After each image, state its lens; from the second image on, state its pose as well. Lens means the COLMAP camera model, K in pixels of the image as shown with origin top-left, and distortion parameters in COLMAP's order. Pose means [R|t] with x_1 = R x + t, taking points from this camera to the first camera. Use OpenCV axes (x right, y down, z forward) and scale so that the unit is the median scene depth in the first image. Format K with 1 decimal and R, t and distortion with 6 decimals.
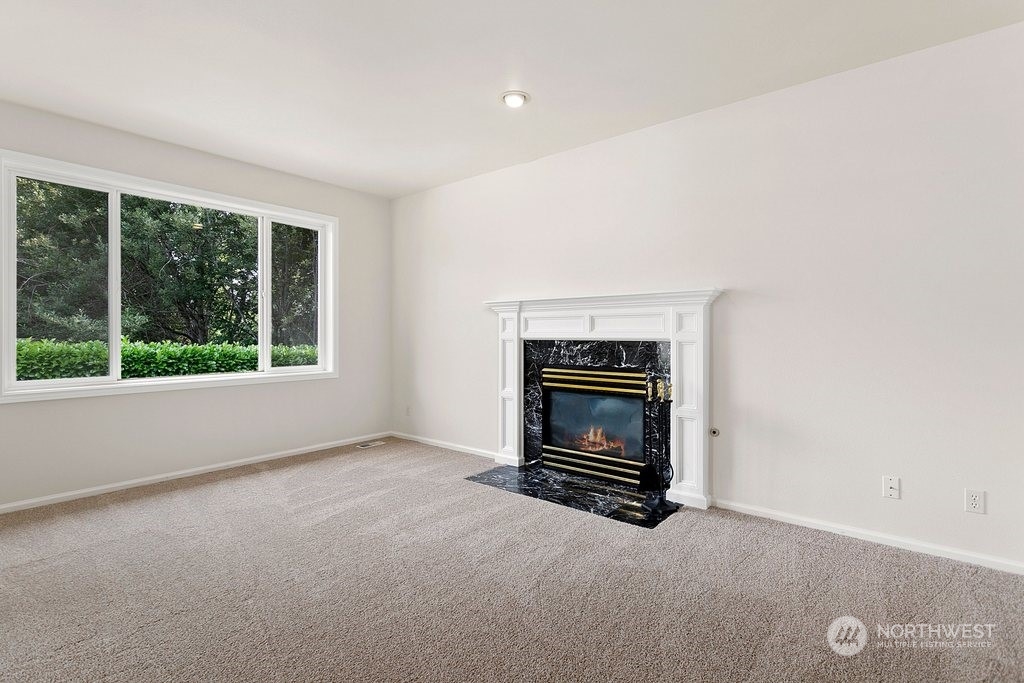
lens RADIAL K [[487.6, 0, 512.3], [0, 487.6, 336.9], [0, 0, 1]] dist [-0.001211, -0.000099]
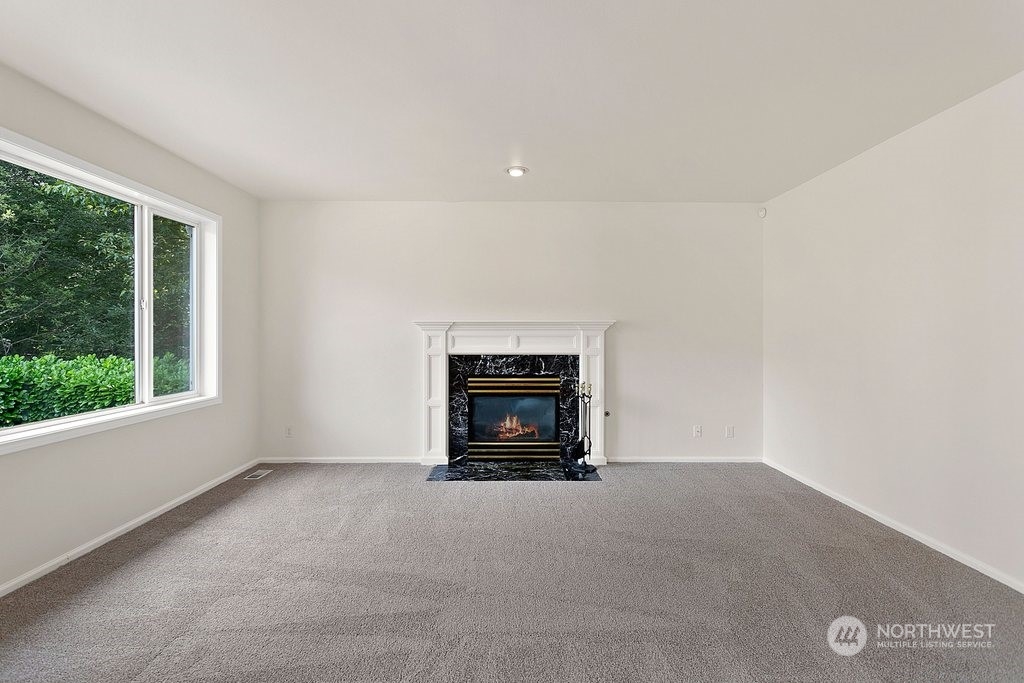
lens RADIAL K [[487.6, 0, 520.8], [0, 487.6, 339.2], [0, 0, 1]] dist [-0.001211, -0.000099]
pose [[0.761329, -0.007203, 0.648326, -0.645439], [0.003118, 0.999967, 0.007448, -0.041917], [-0.648358, -0.003649, 0.761327, 0.008129]]
